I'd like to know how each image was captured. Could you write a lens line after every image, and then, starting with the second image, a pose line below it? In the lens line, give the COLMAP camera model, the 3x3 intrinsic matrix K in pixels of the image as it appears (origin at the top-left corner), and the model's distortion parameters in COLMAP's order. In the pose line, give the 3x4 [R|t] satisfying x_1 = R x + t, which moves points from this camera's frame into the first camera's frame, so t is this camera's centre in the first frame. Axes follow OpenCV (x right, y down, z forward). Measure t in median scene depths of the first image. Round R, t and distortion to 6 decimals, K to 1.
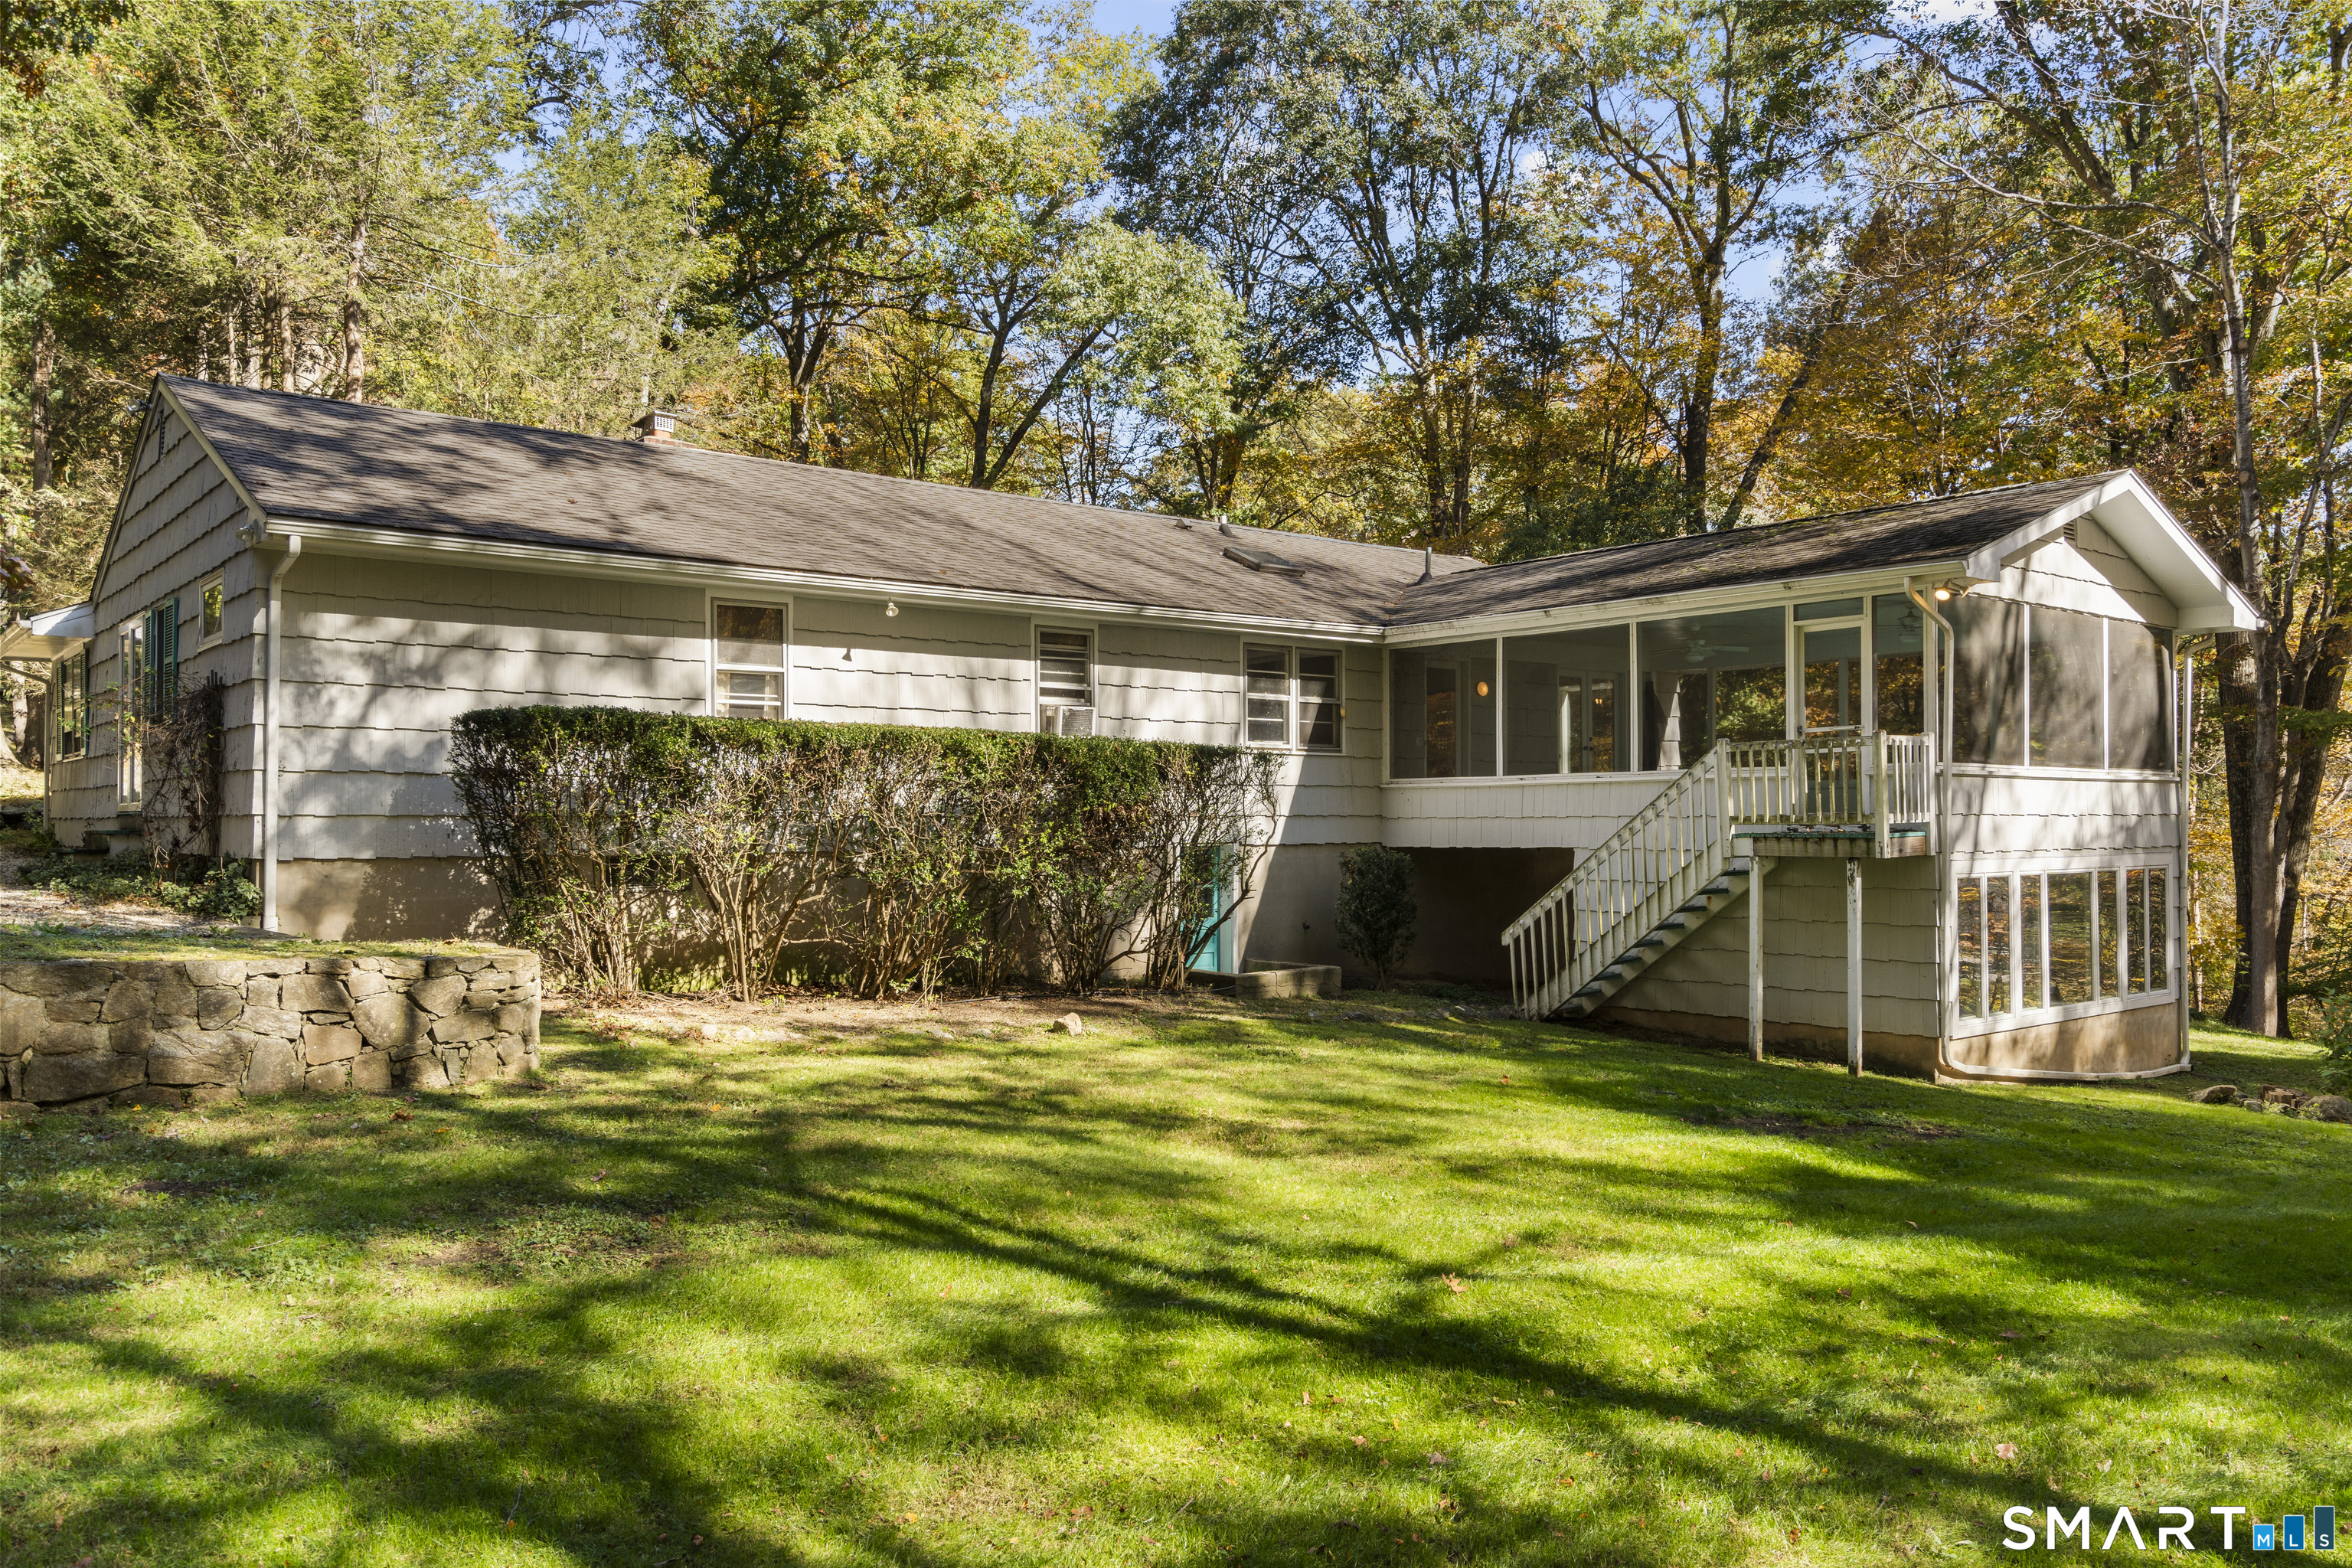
lens RADIAL K [[1735.9, 0, 1176.0], [0, 1735.9, 784.0], [0, 0, 1]] dist [0.010048, 0.005199]
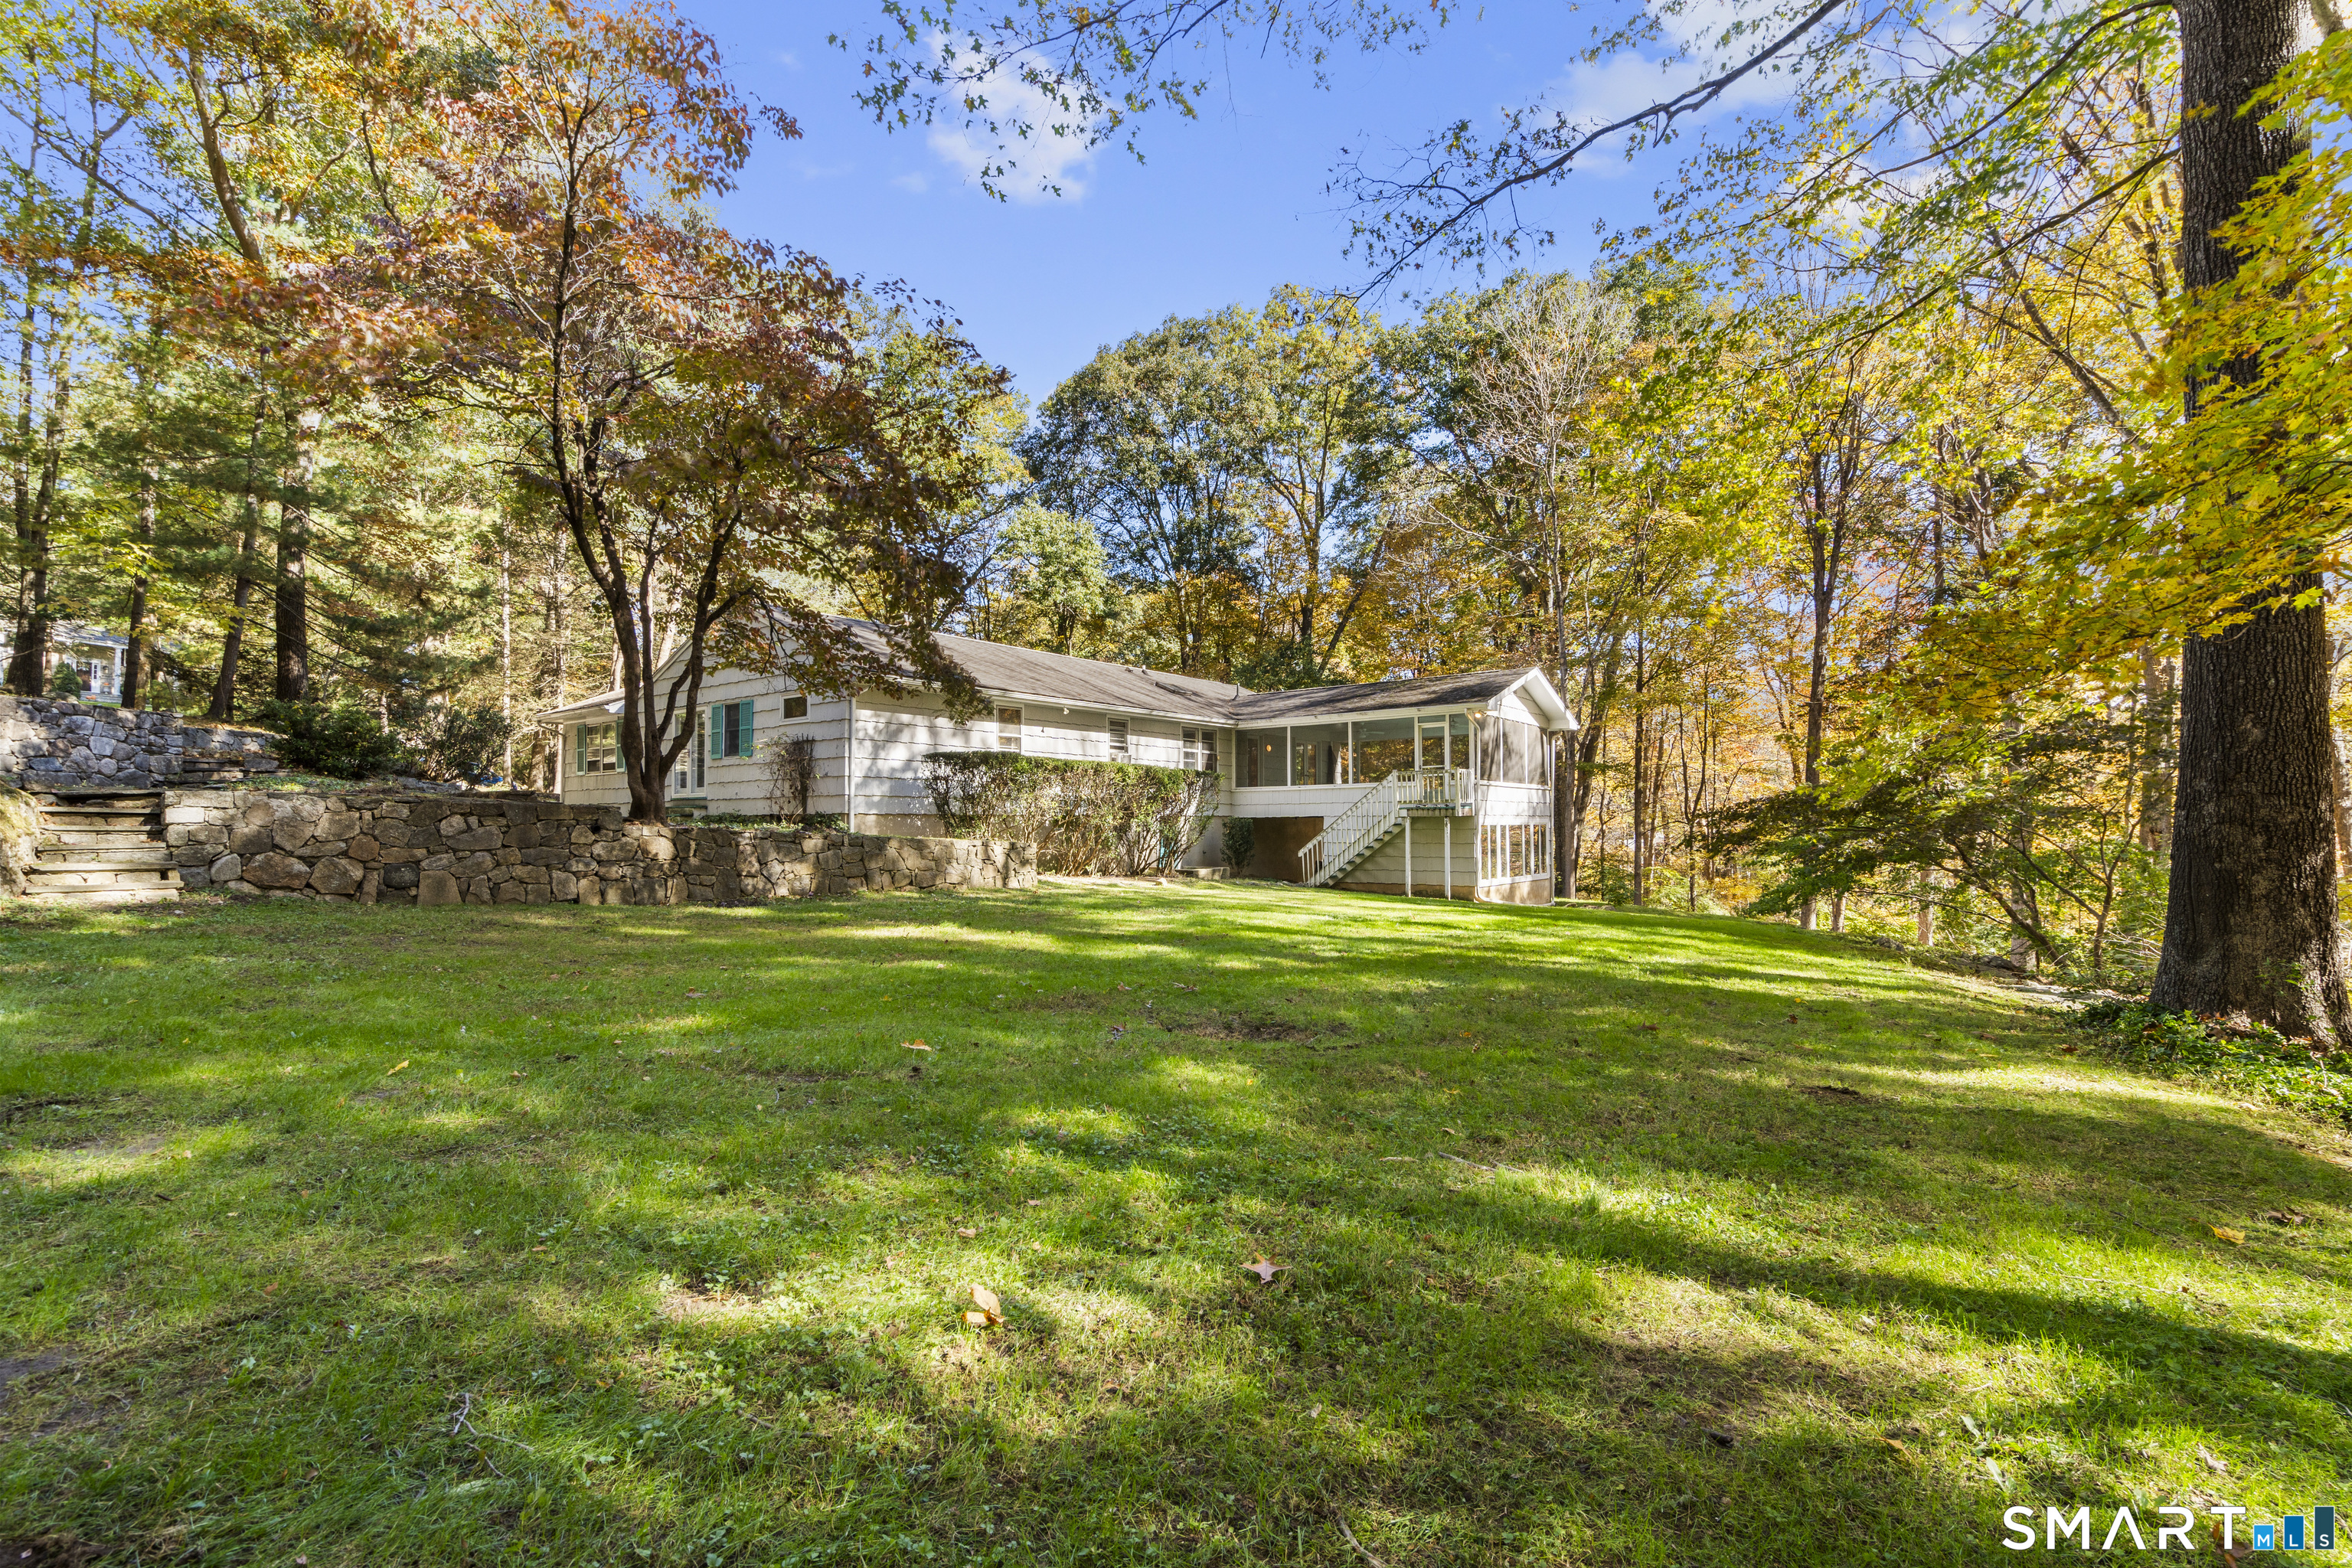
lens RADIAL K [[1060.7, 0, 1170.5], [0, 1060.7, 789.8], [0, 0, 1]] dist [0.000218, 0.000710]
pose [[0.975232, 0.006355, 0.221094, -0.313408], [-0.003995, 0.999930, -0.011119, 0.019419], [-0.221149, 0.009960, 0.975189, -0.391358]]
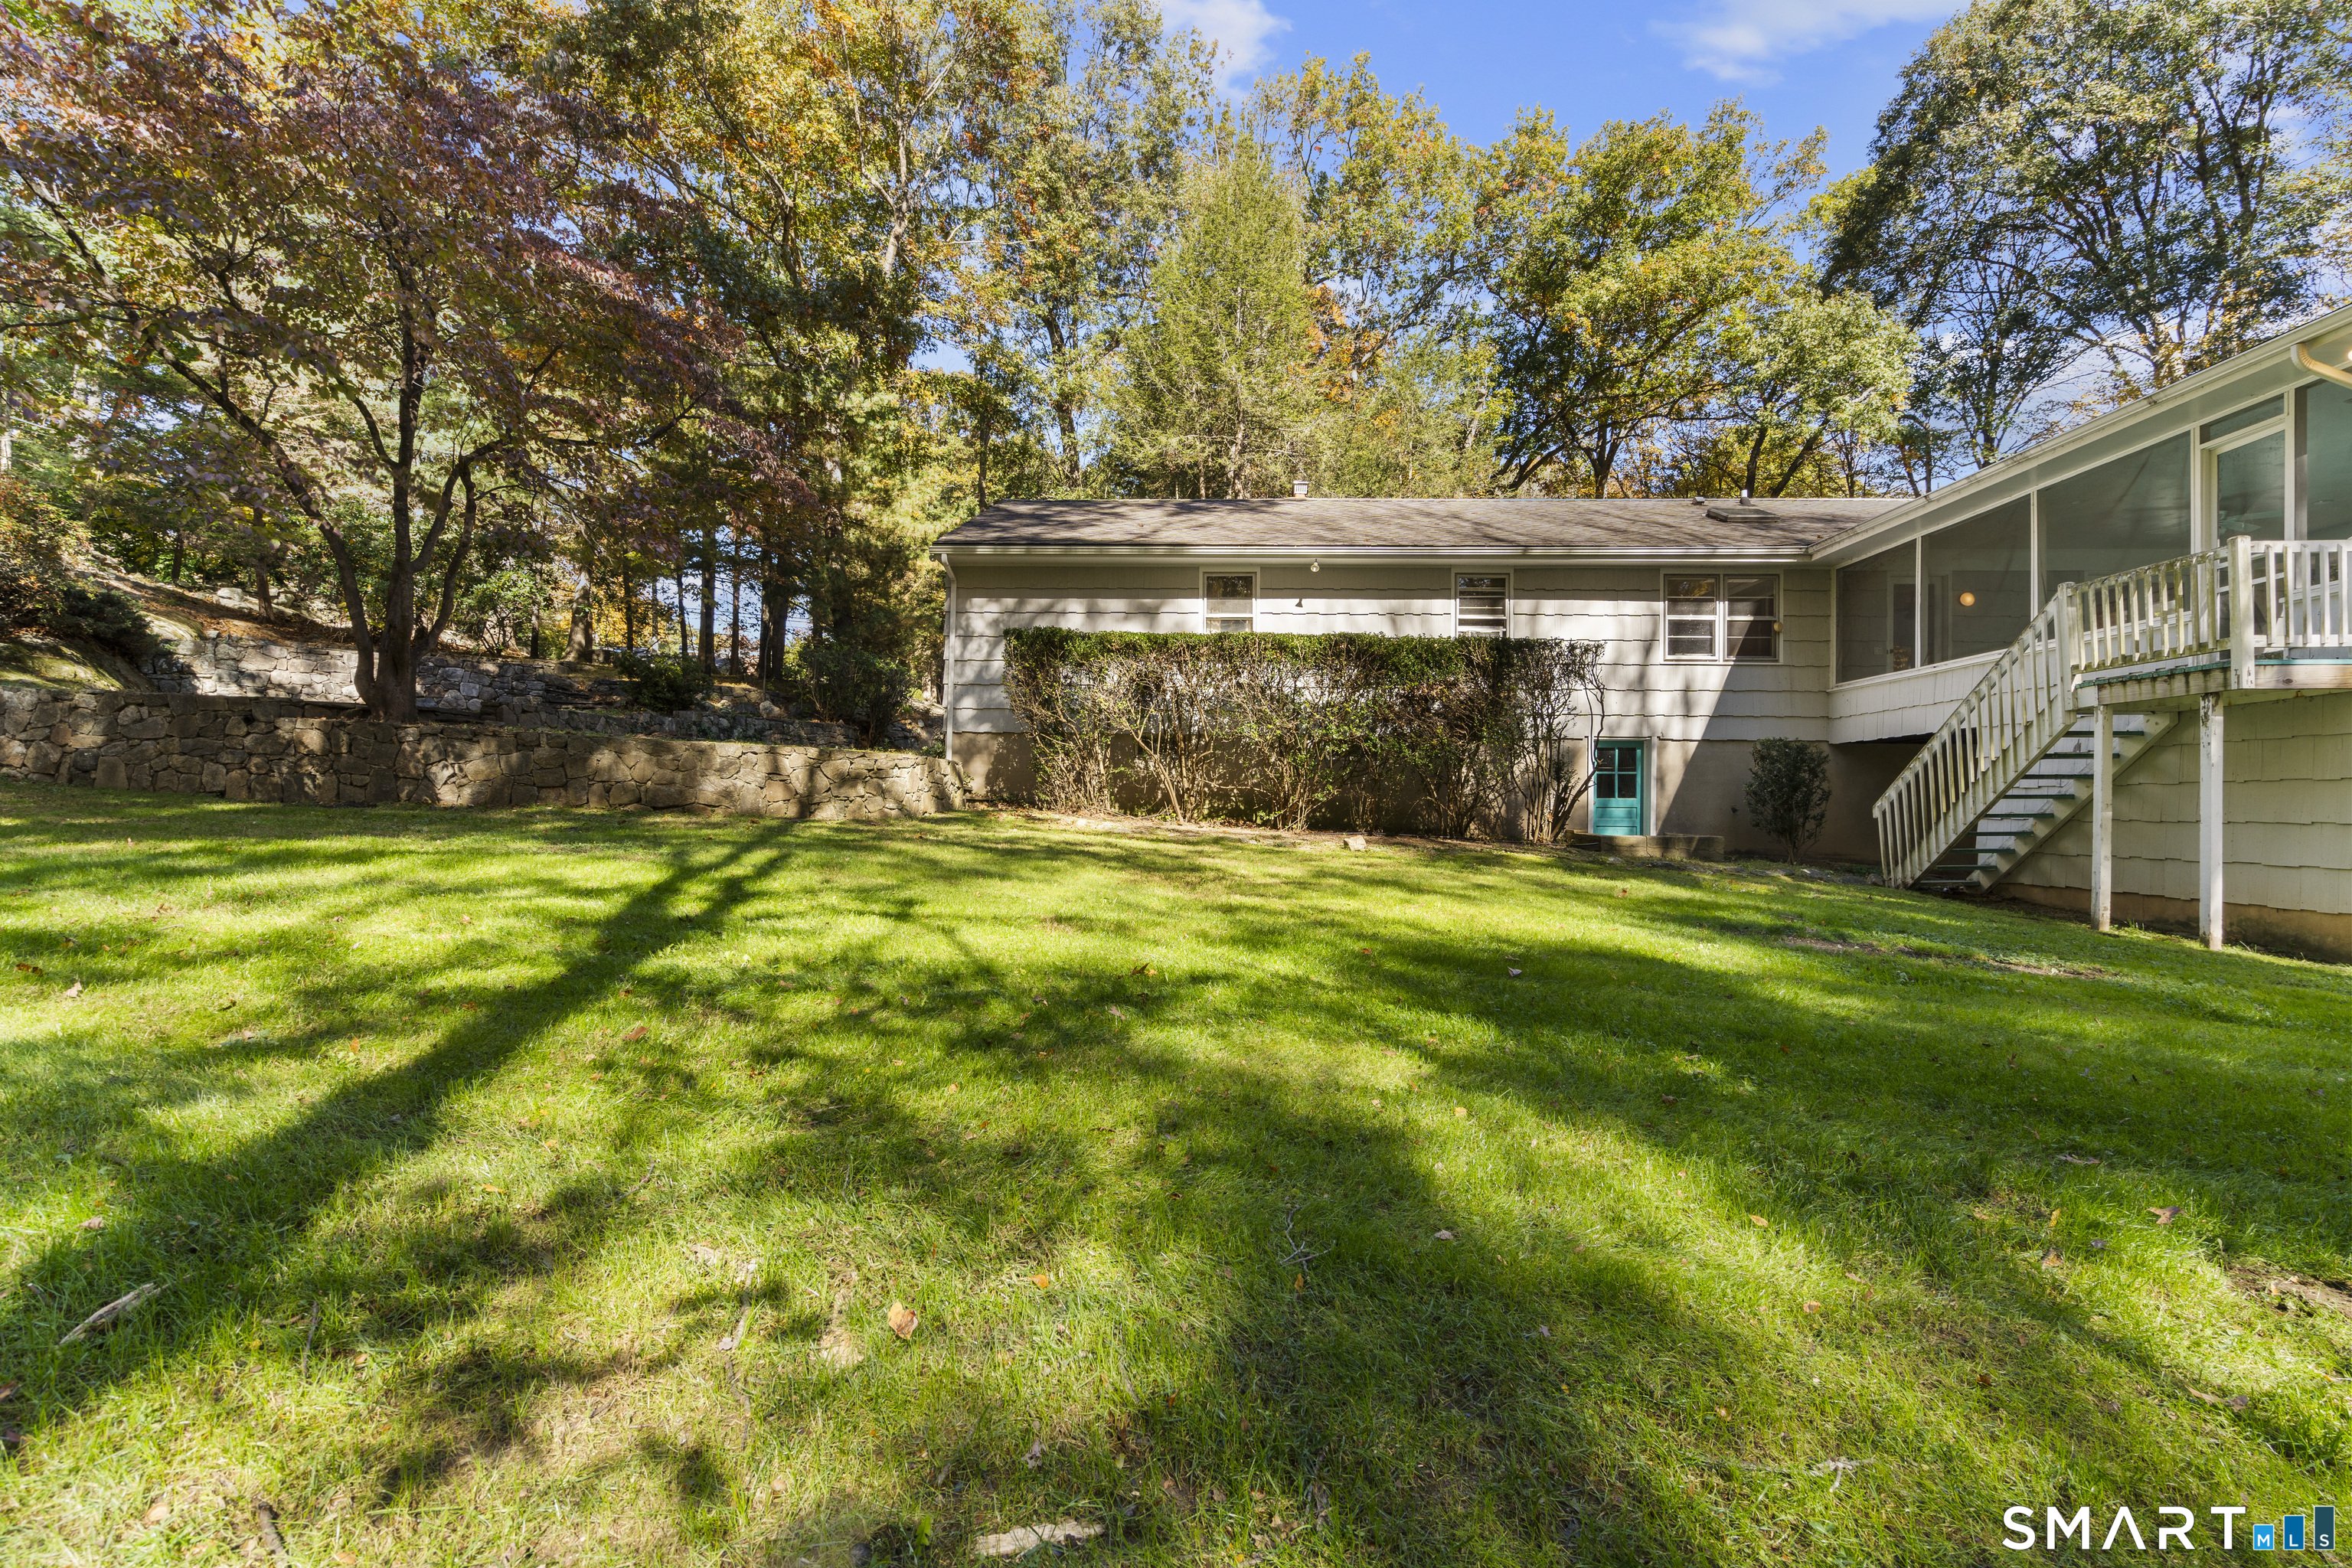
lens RADIAL K [[1060.7, 0, 1170.5], [0, 1060.7, 789.8], [0, 0, 1]] dist [0.000218, 0.000710]
pose [[0.739585, 0.001175, -0.673063, 0.315058], [-0.001615, 0.999999, -0.000030, 0.078412], [0.673062, 0.001109, 0.739586, 0.236983]]
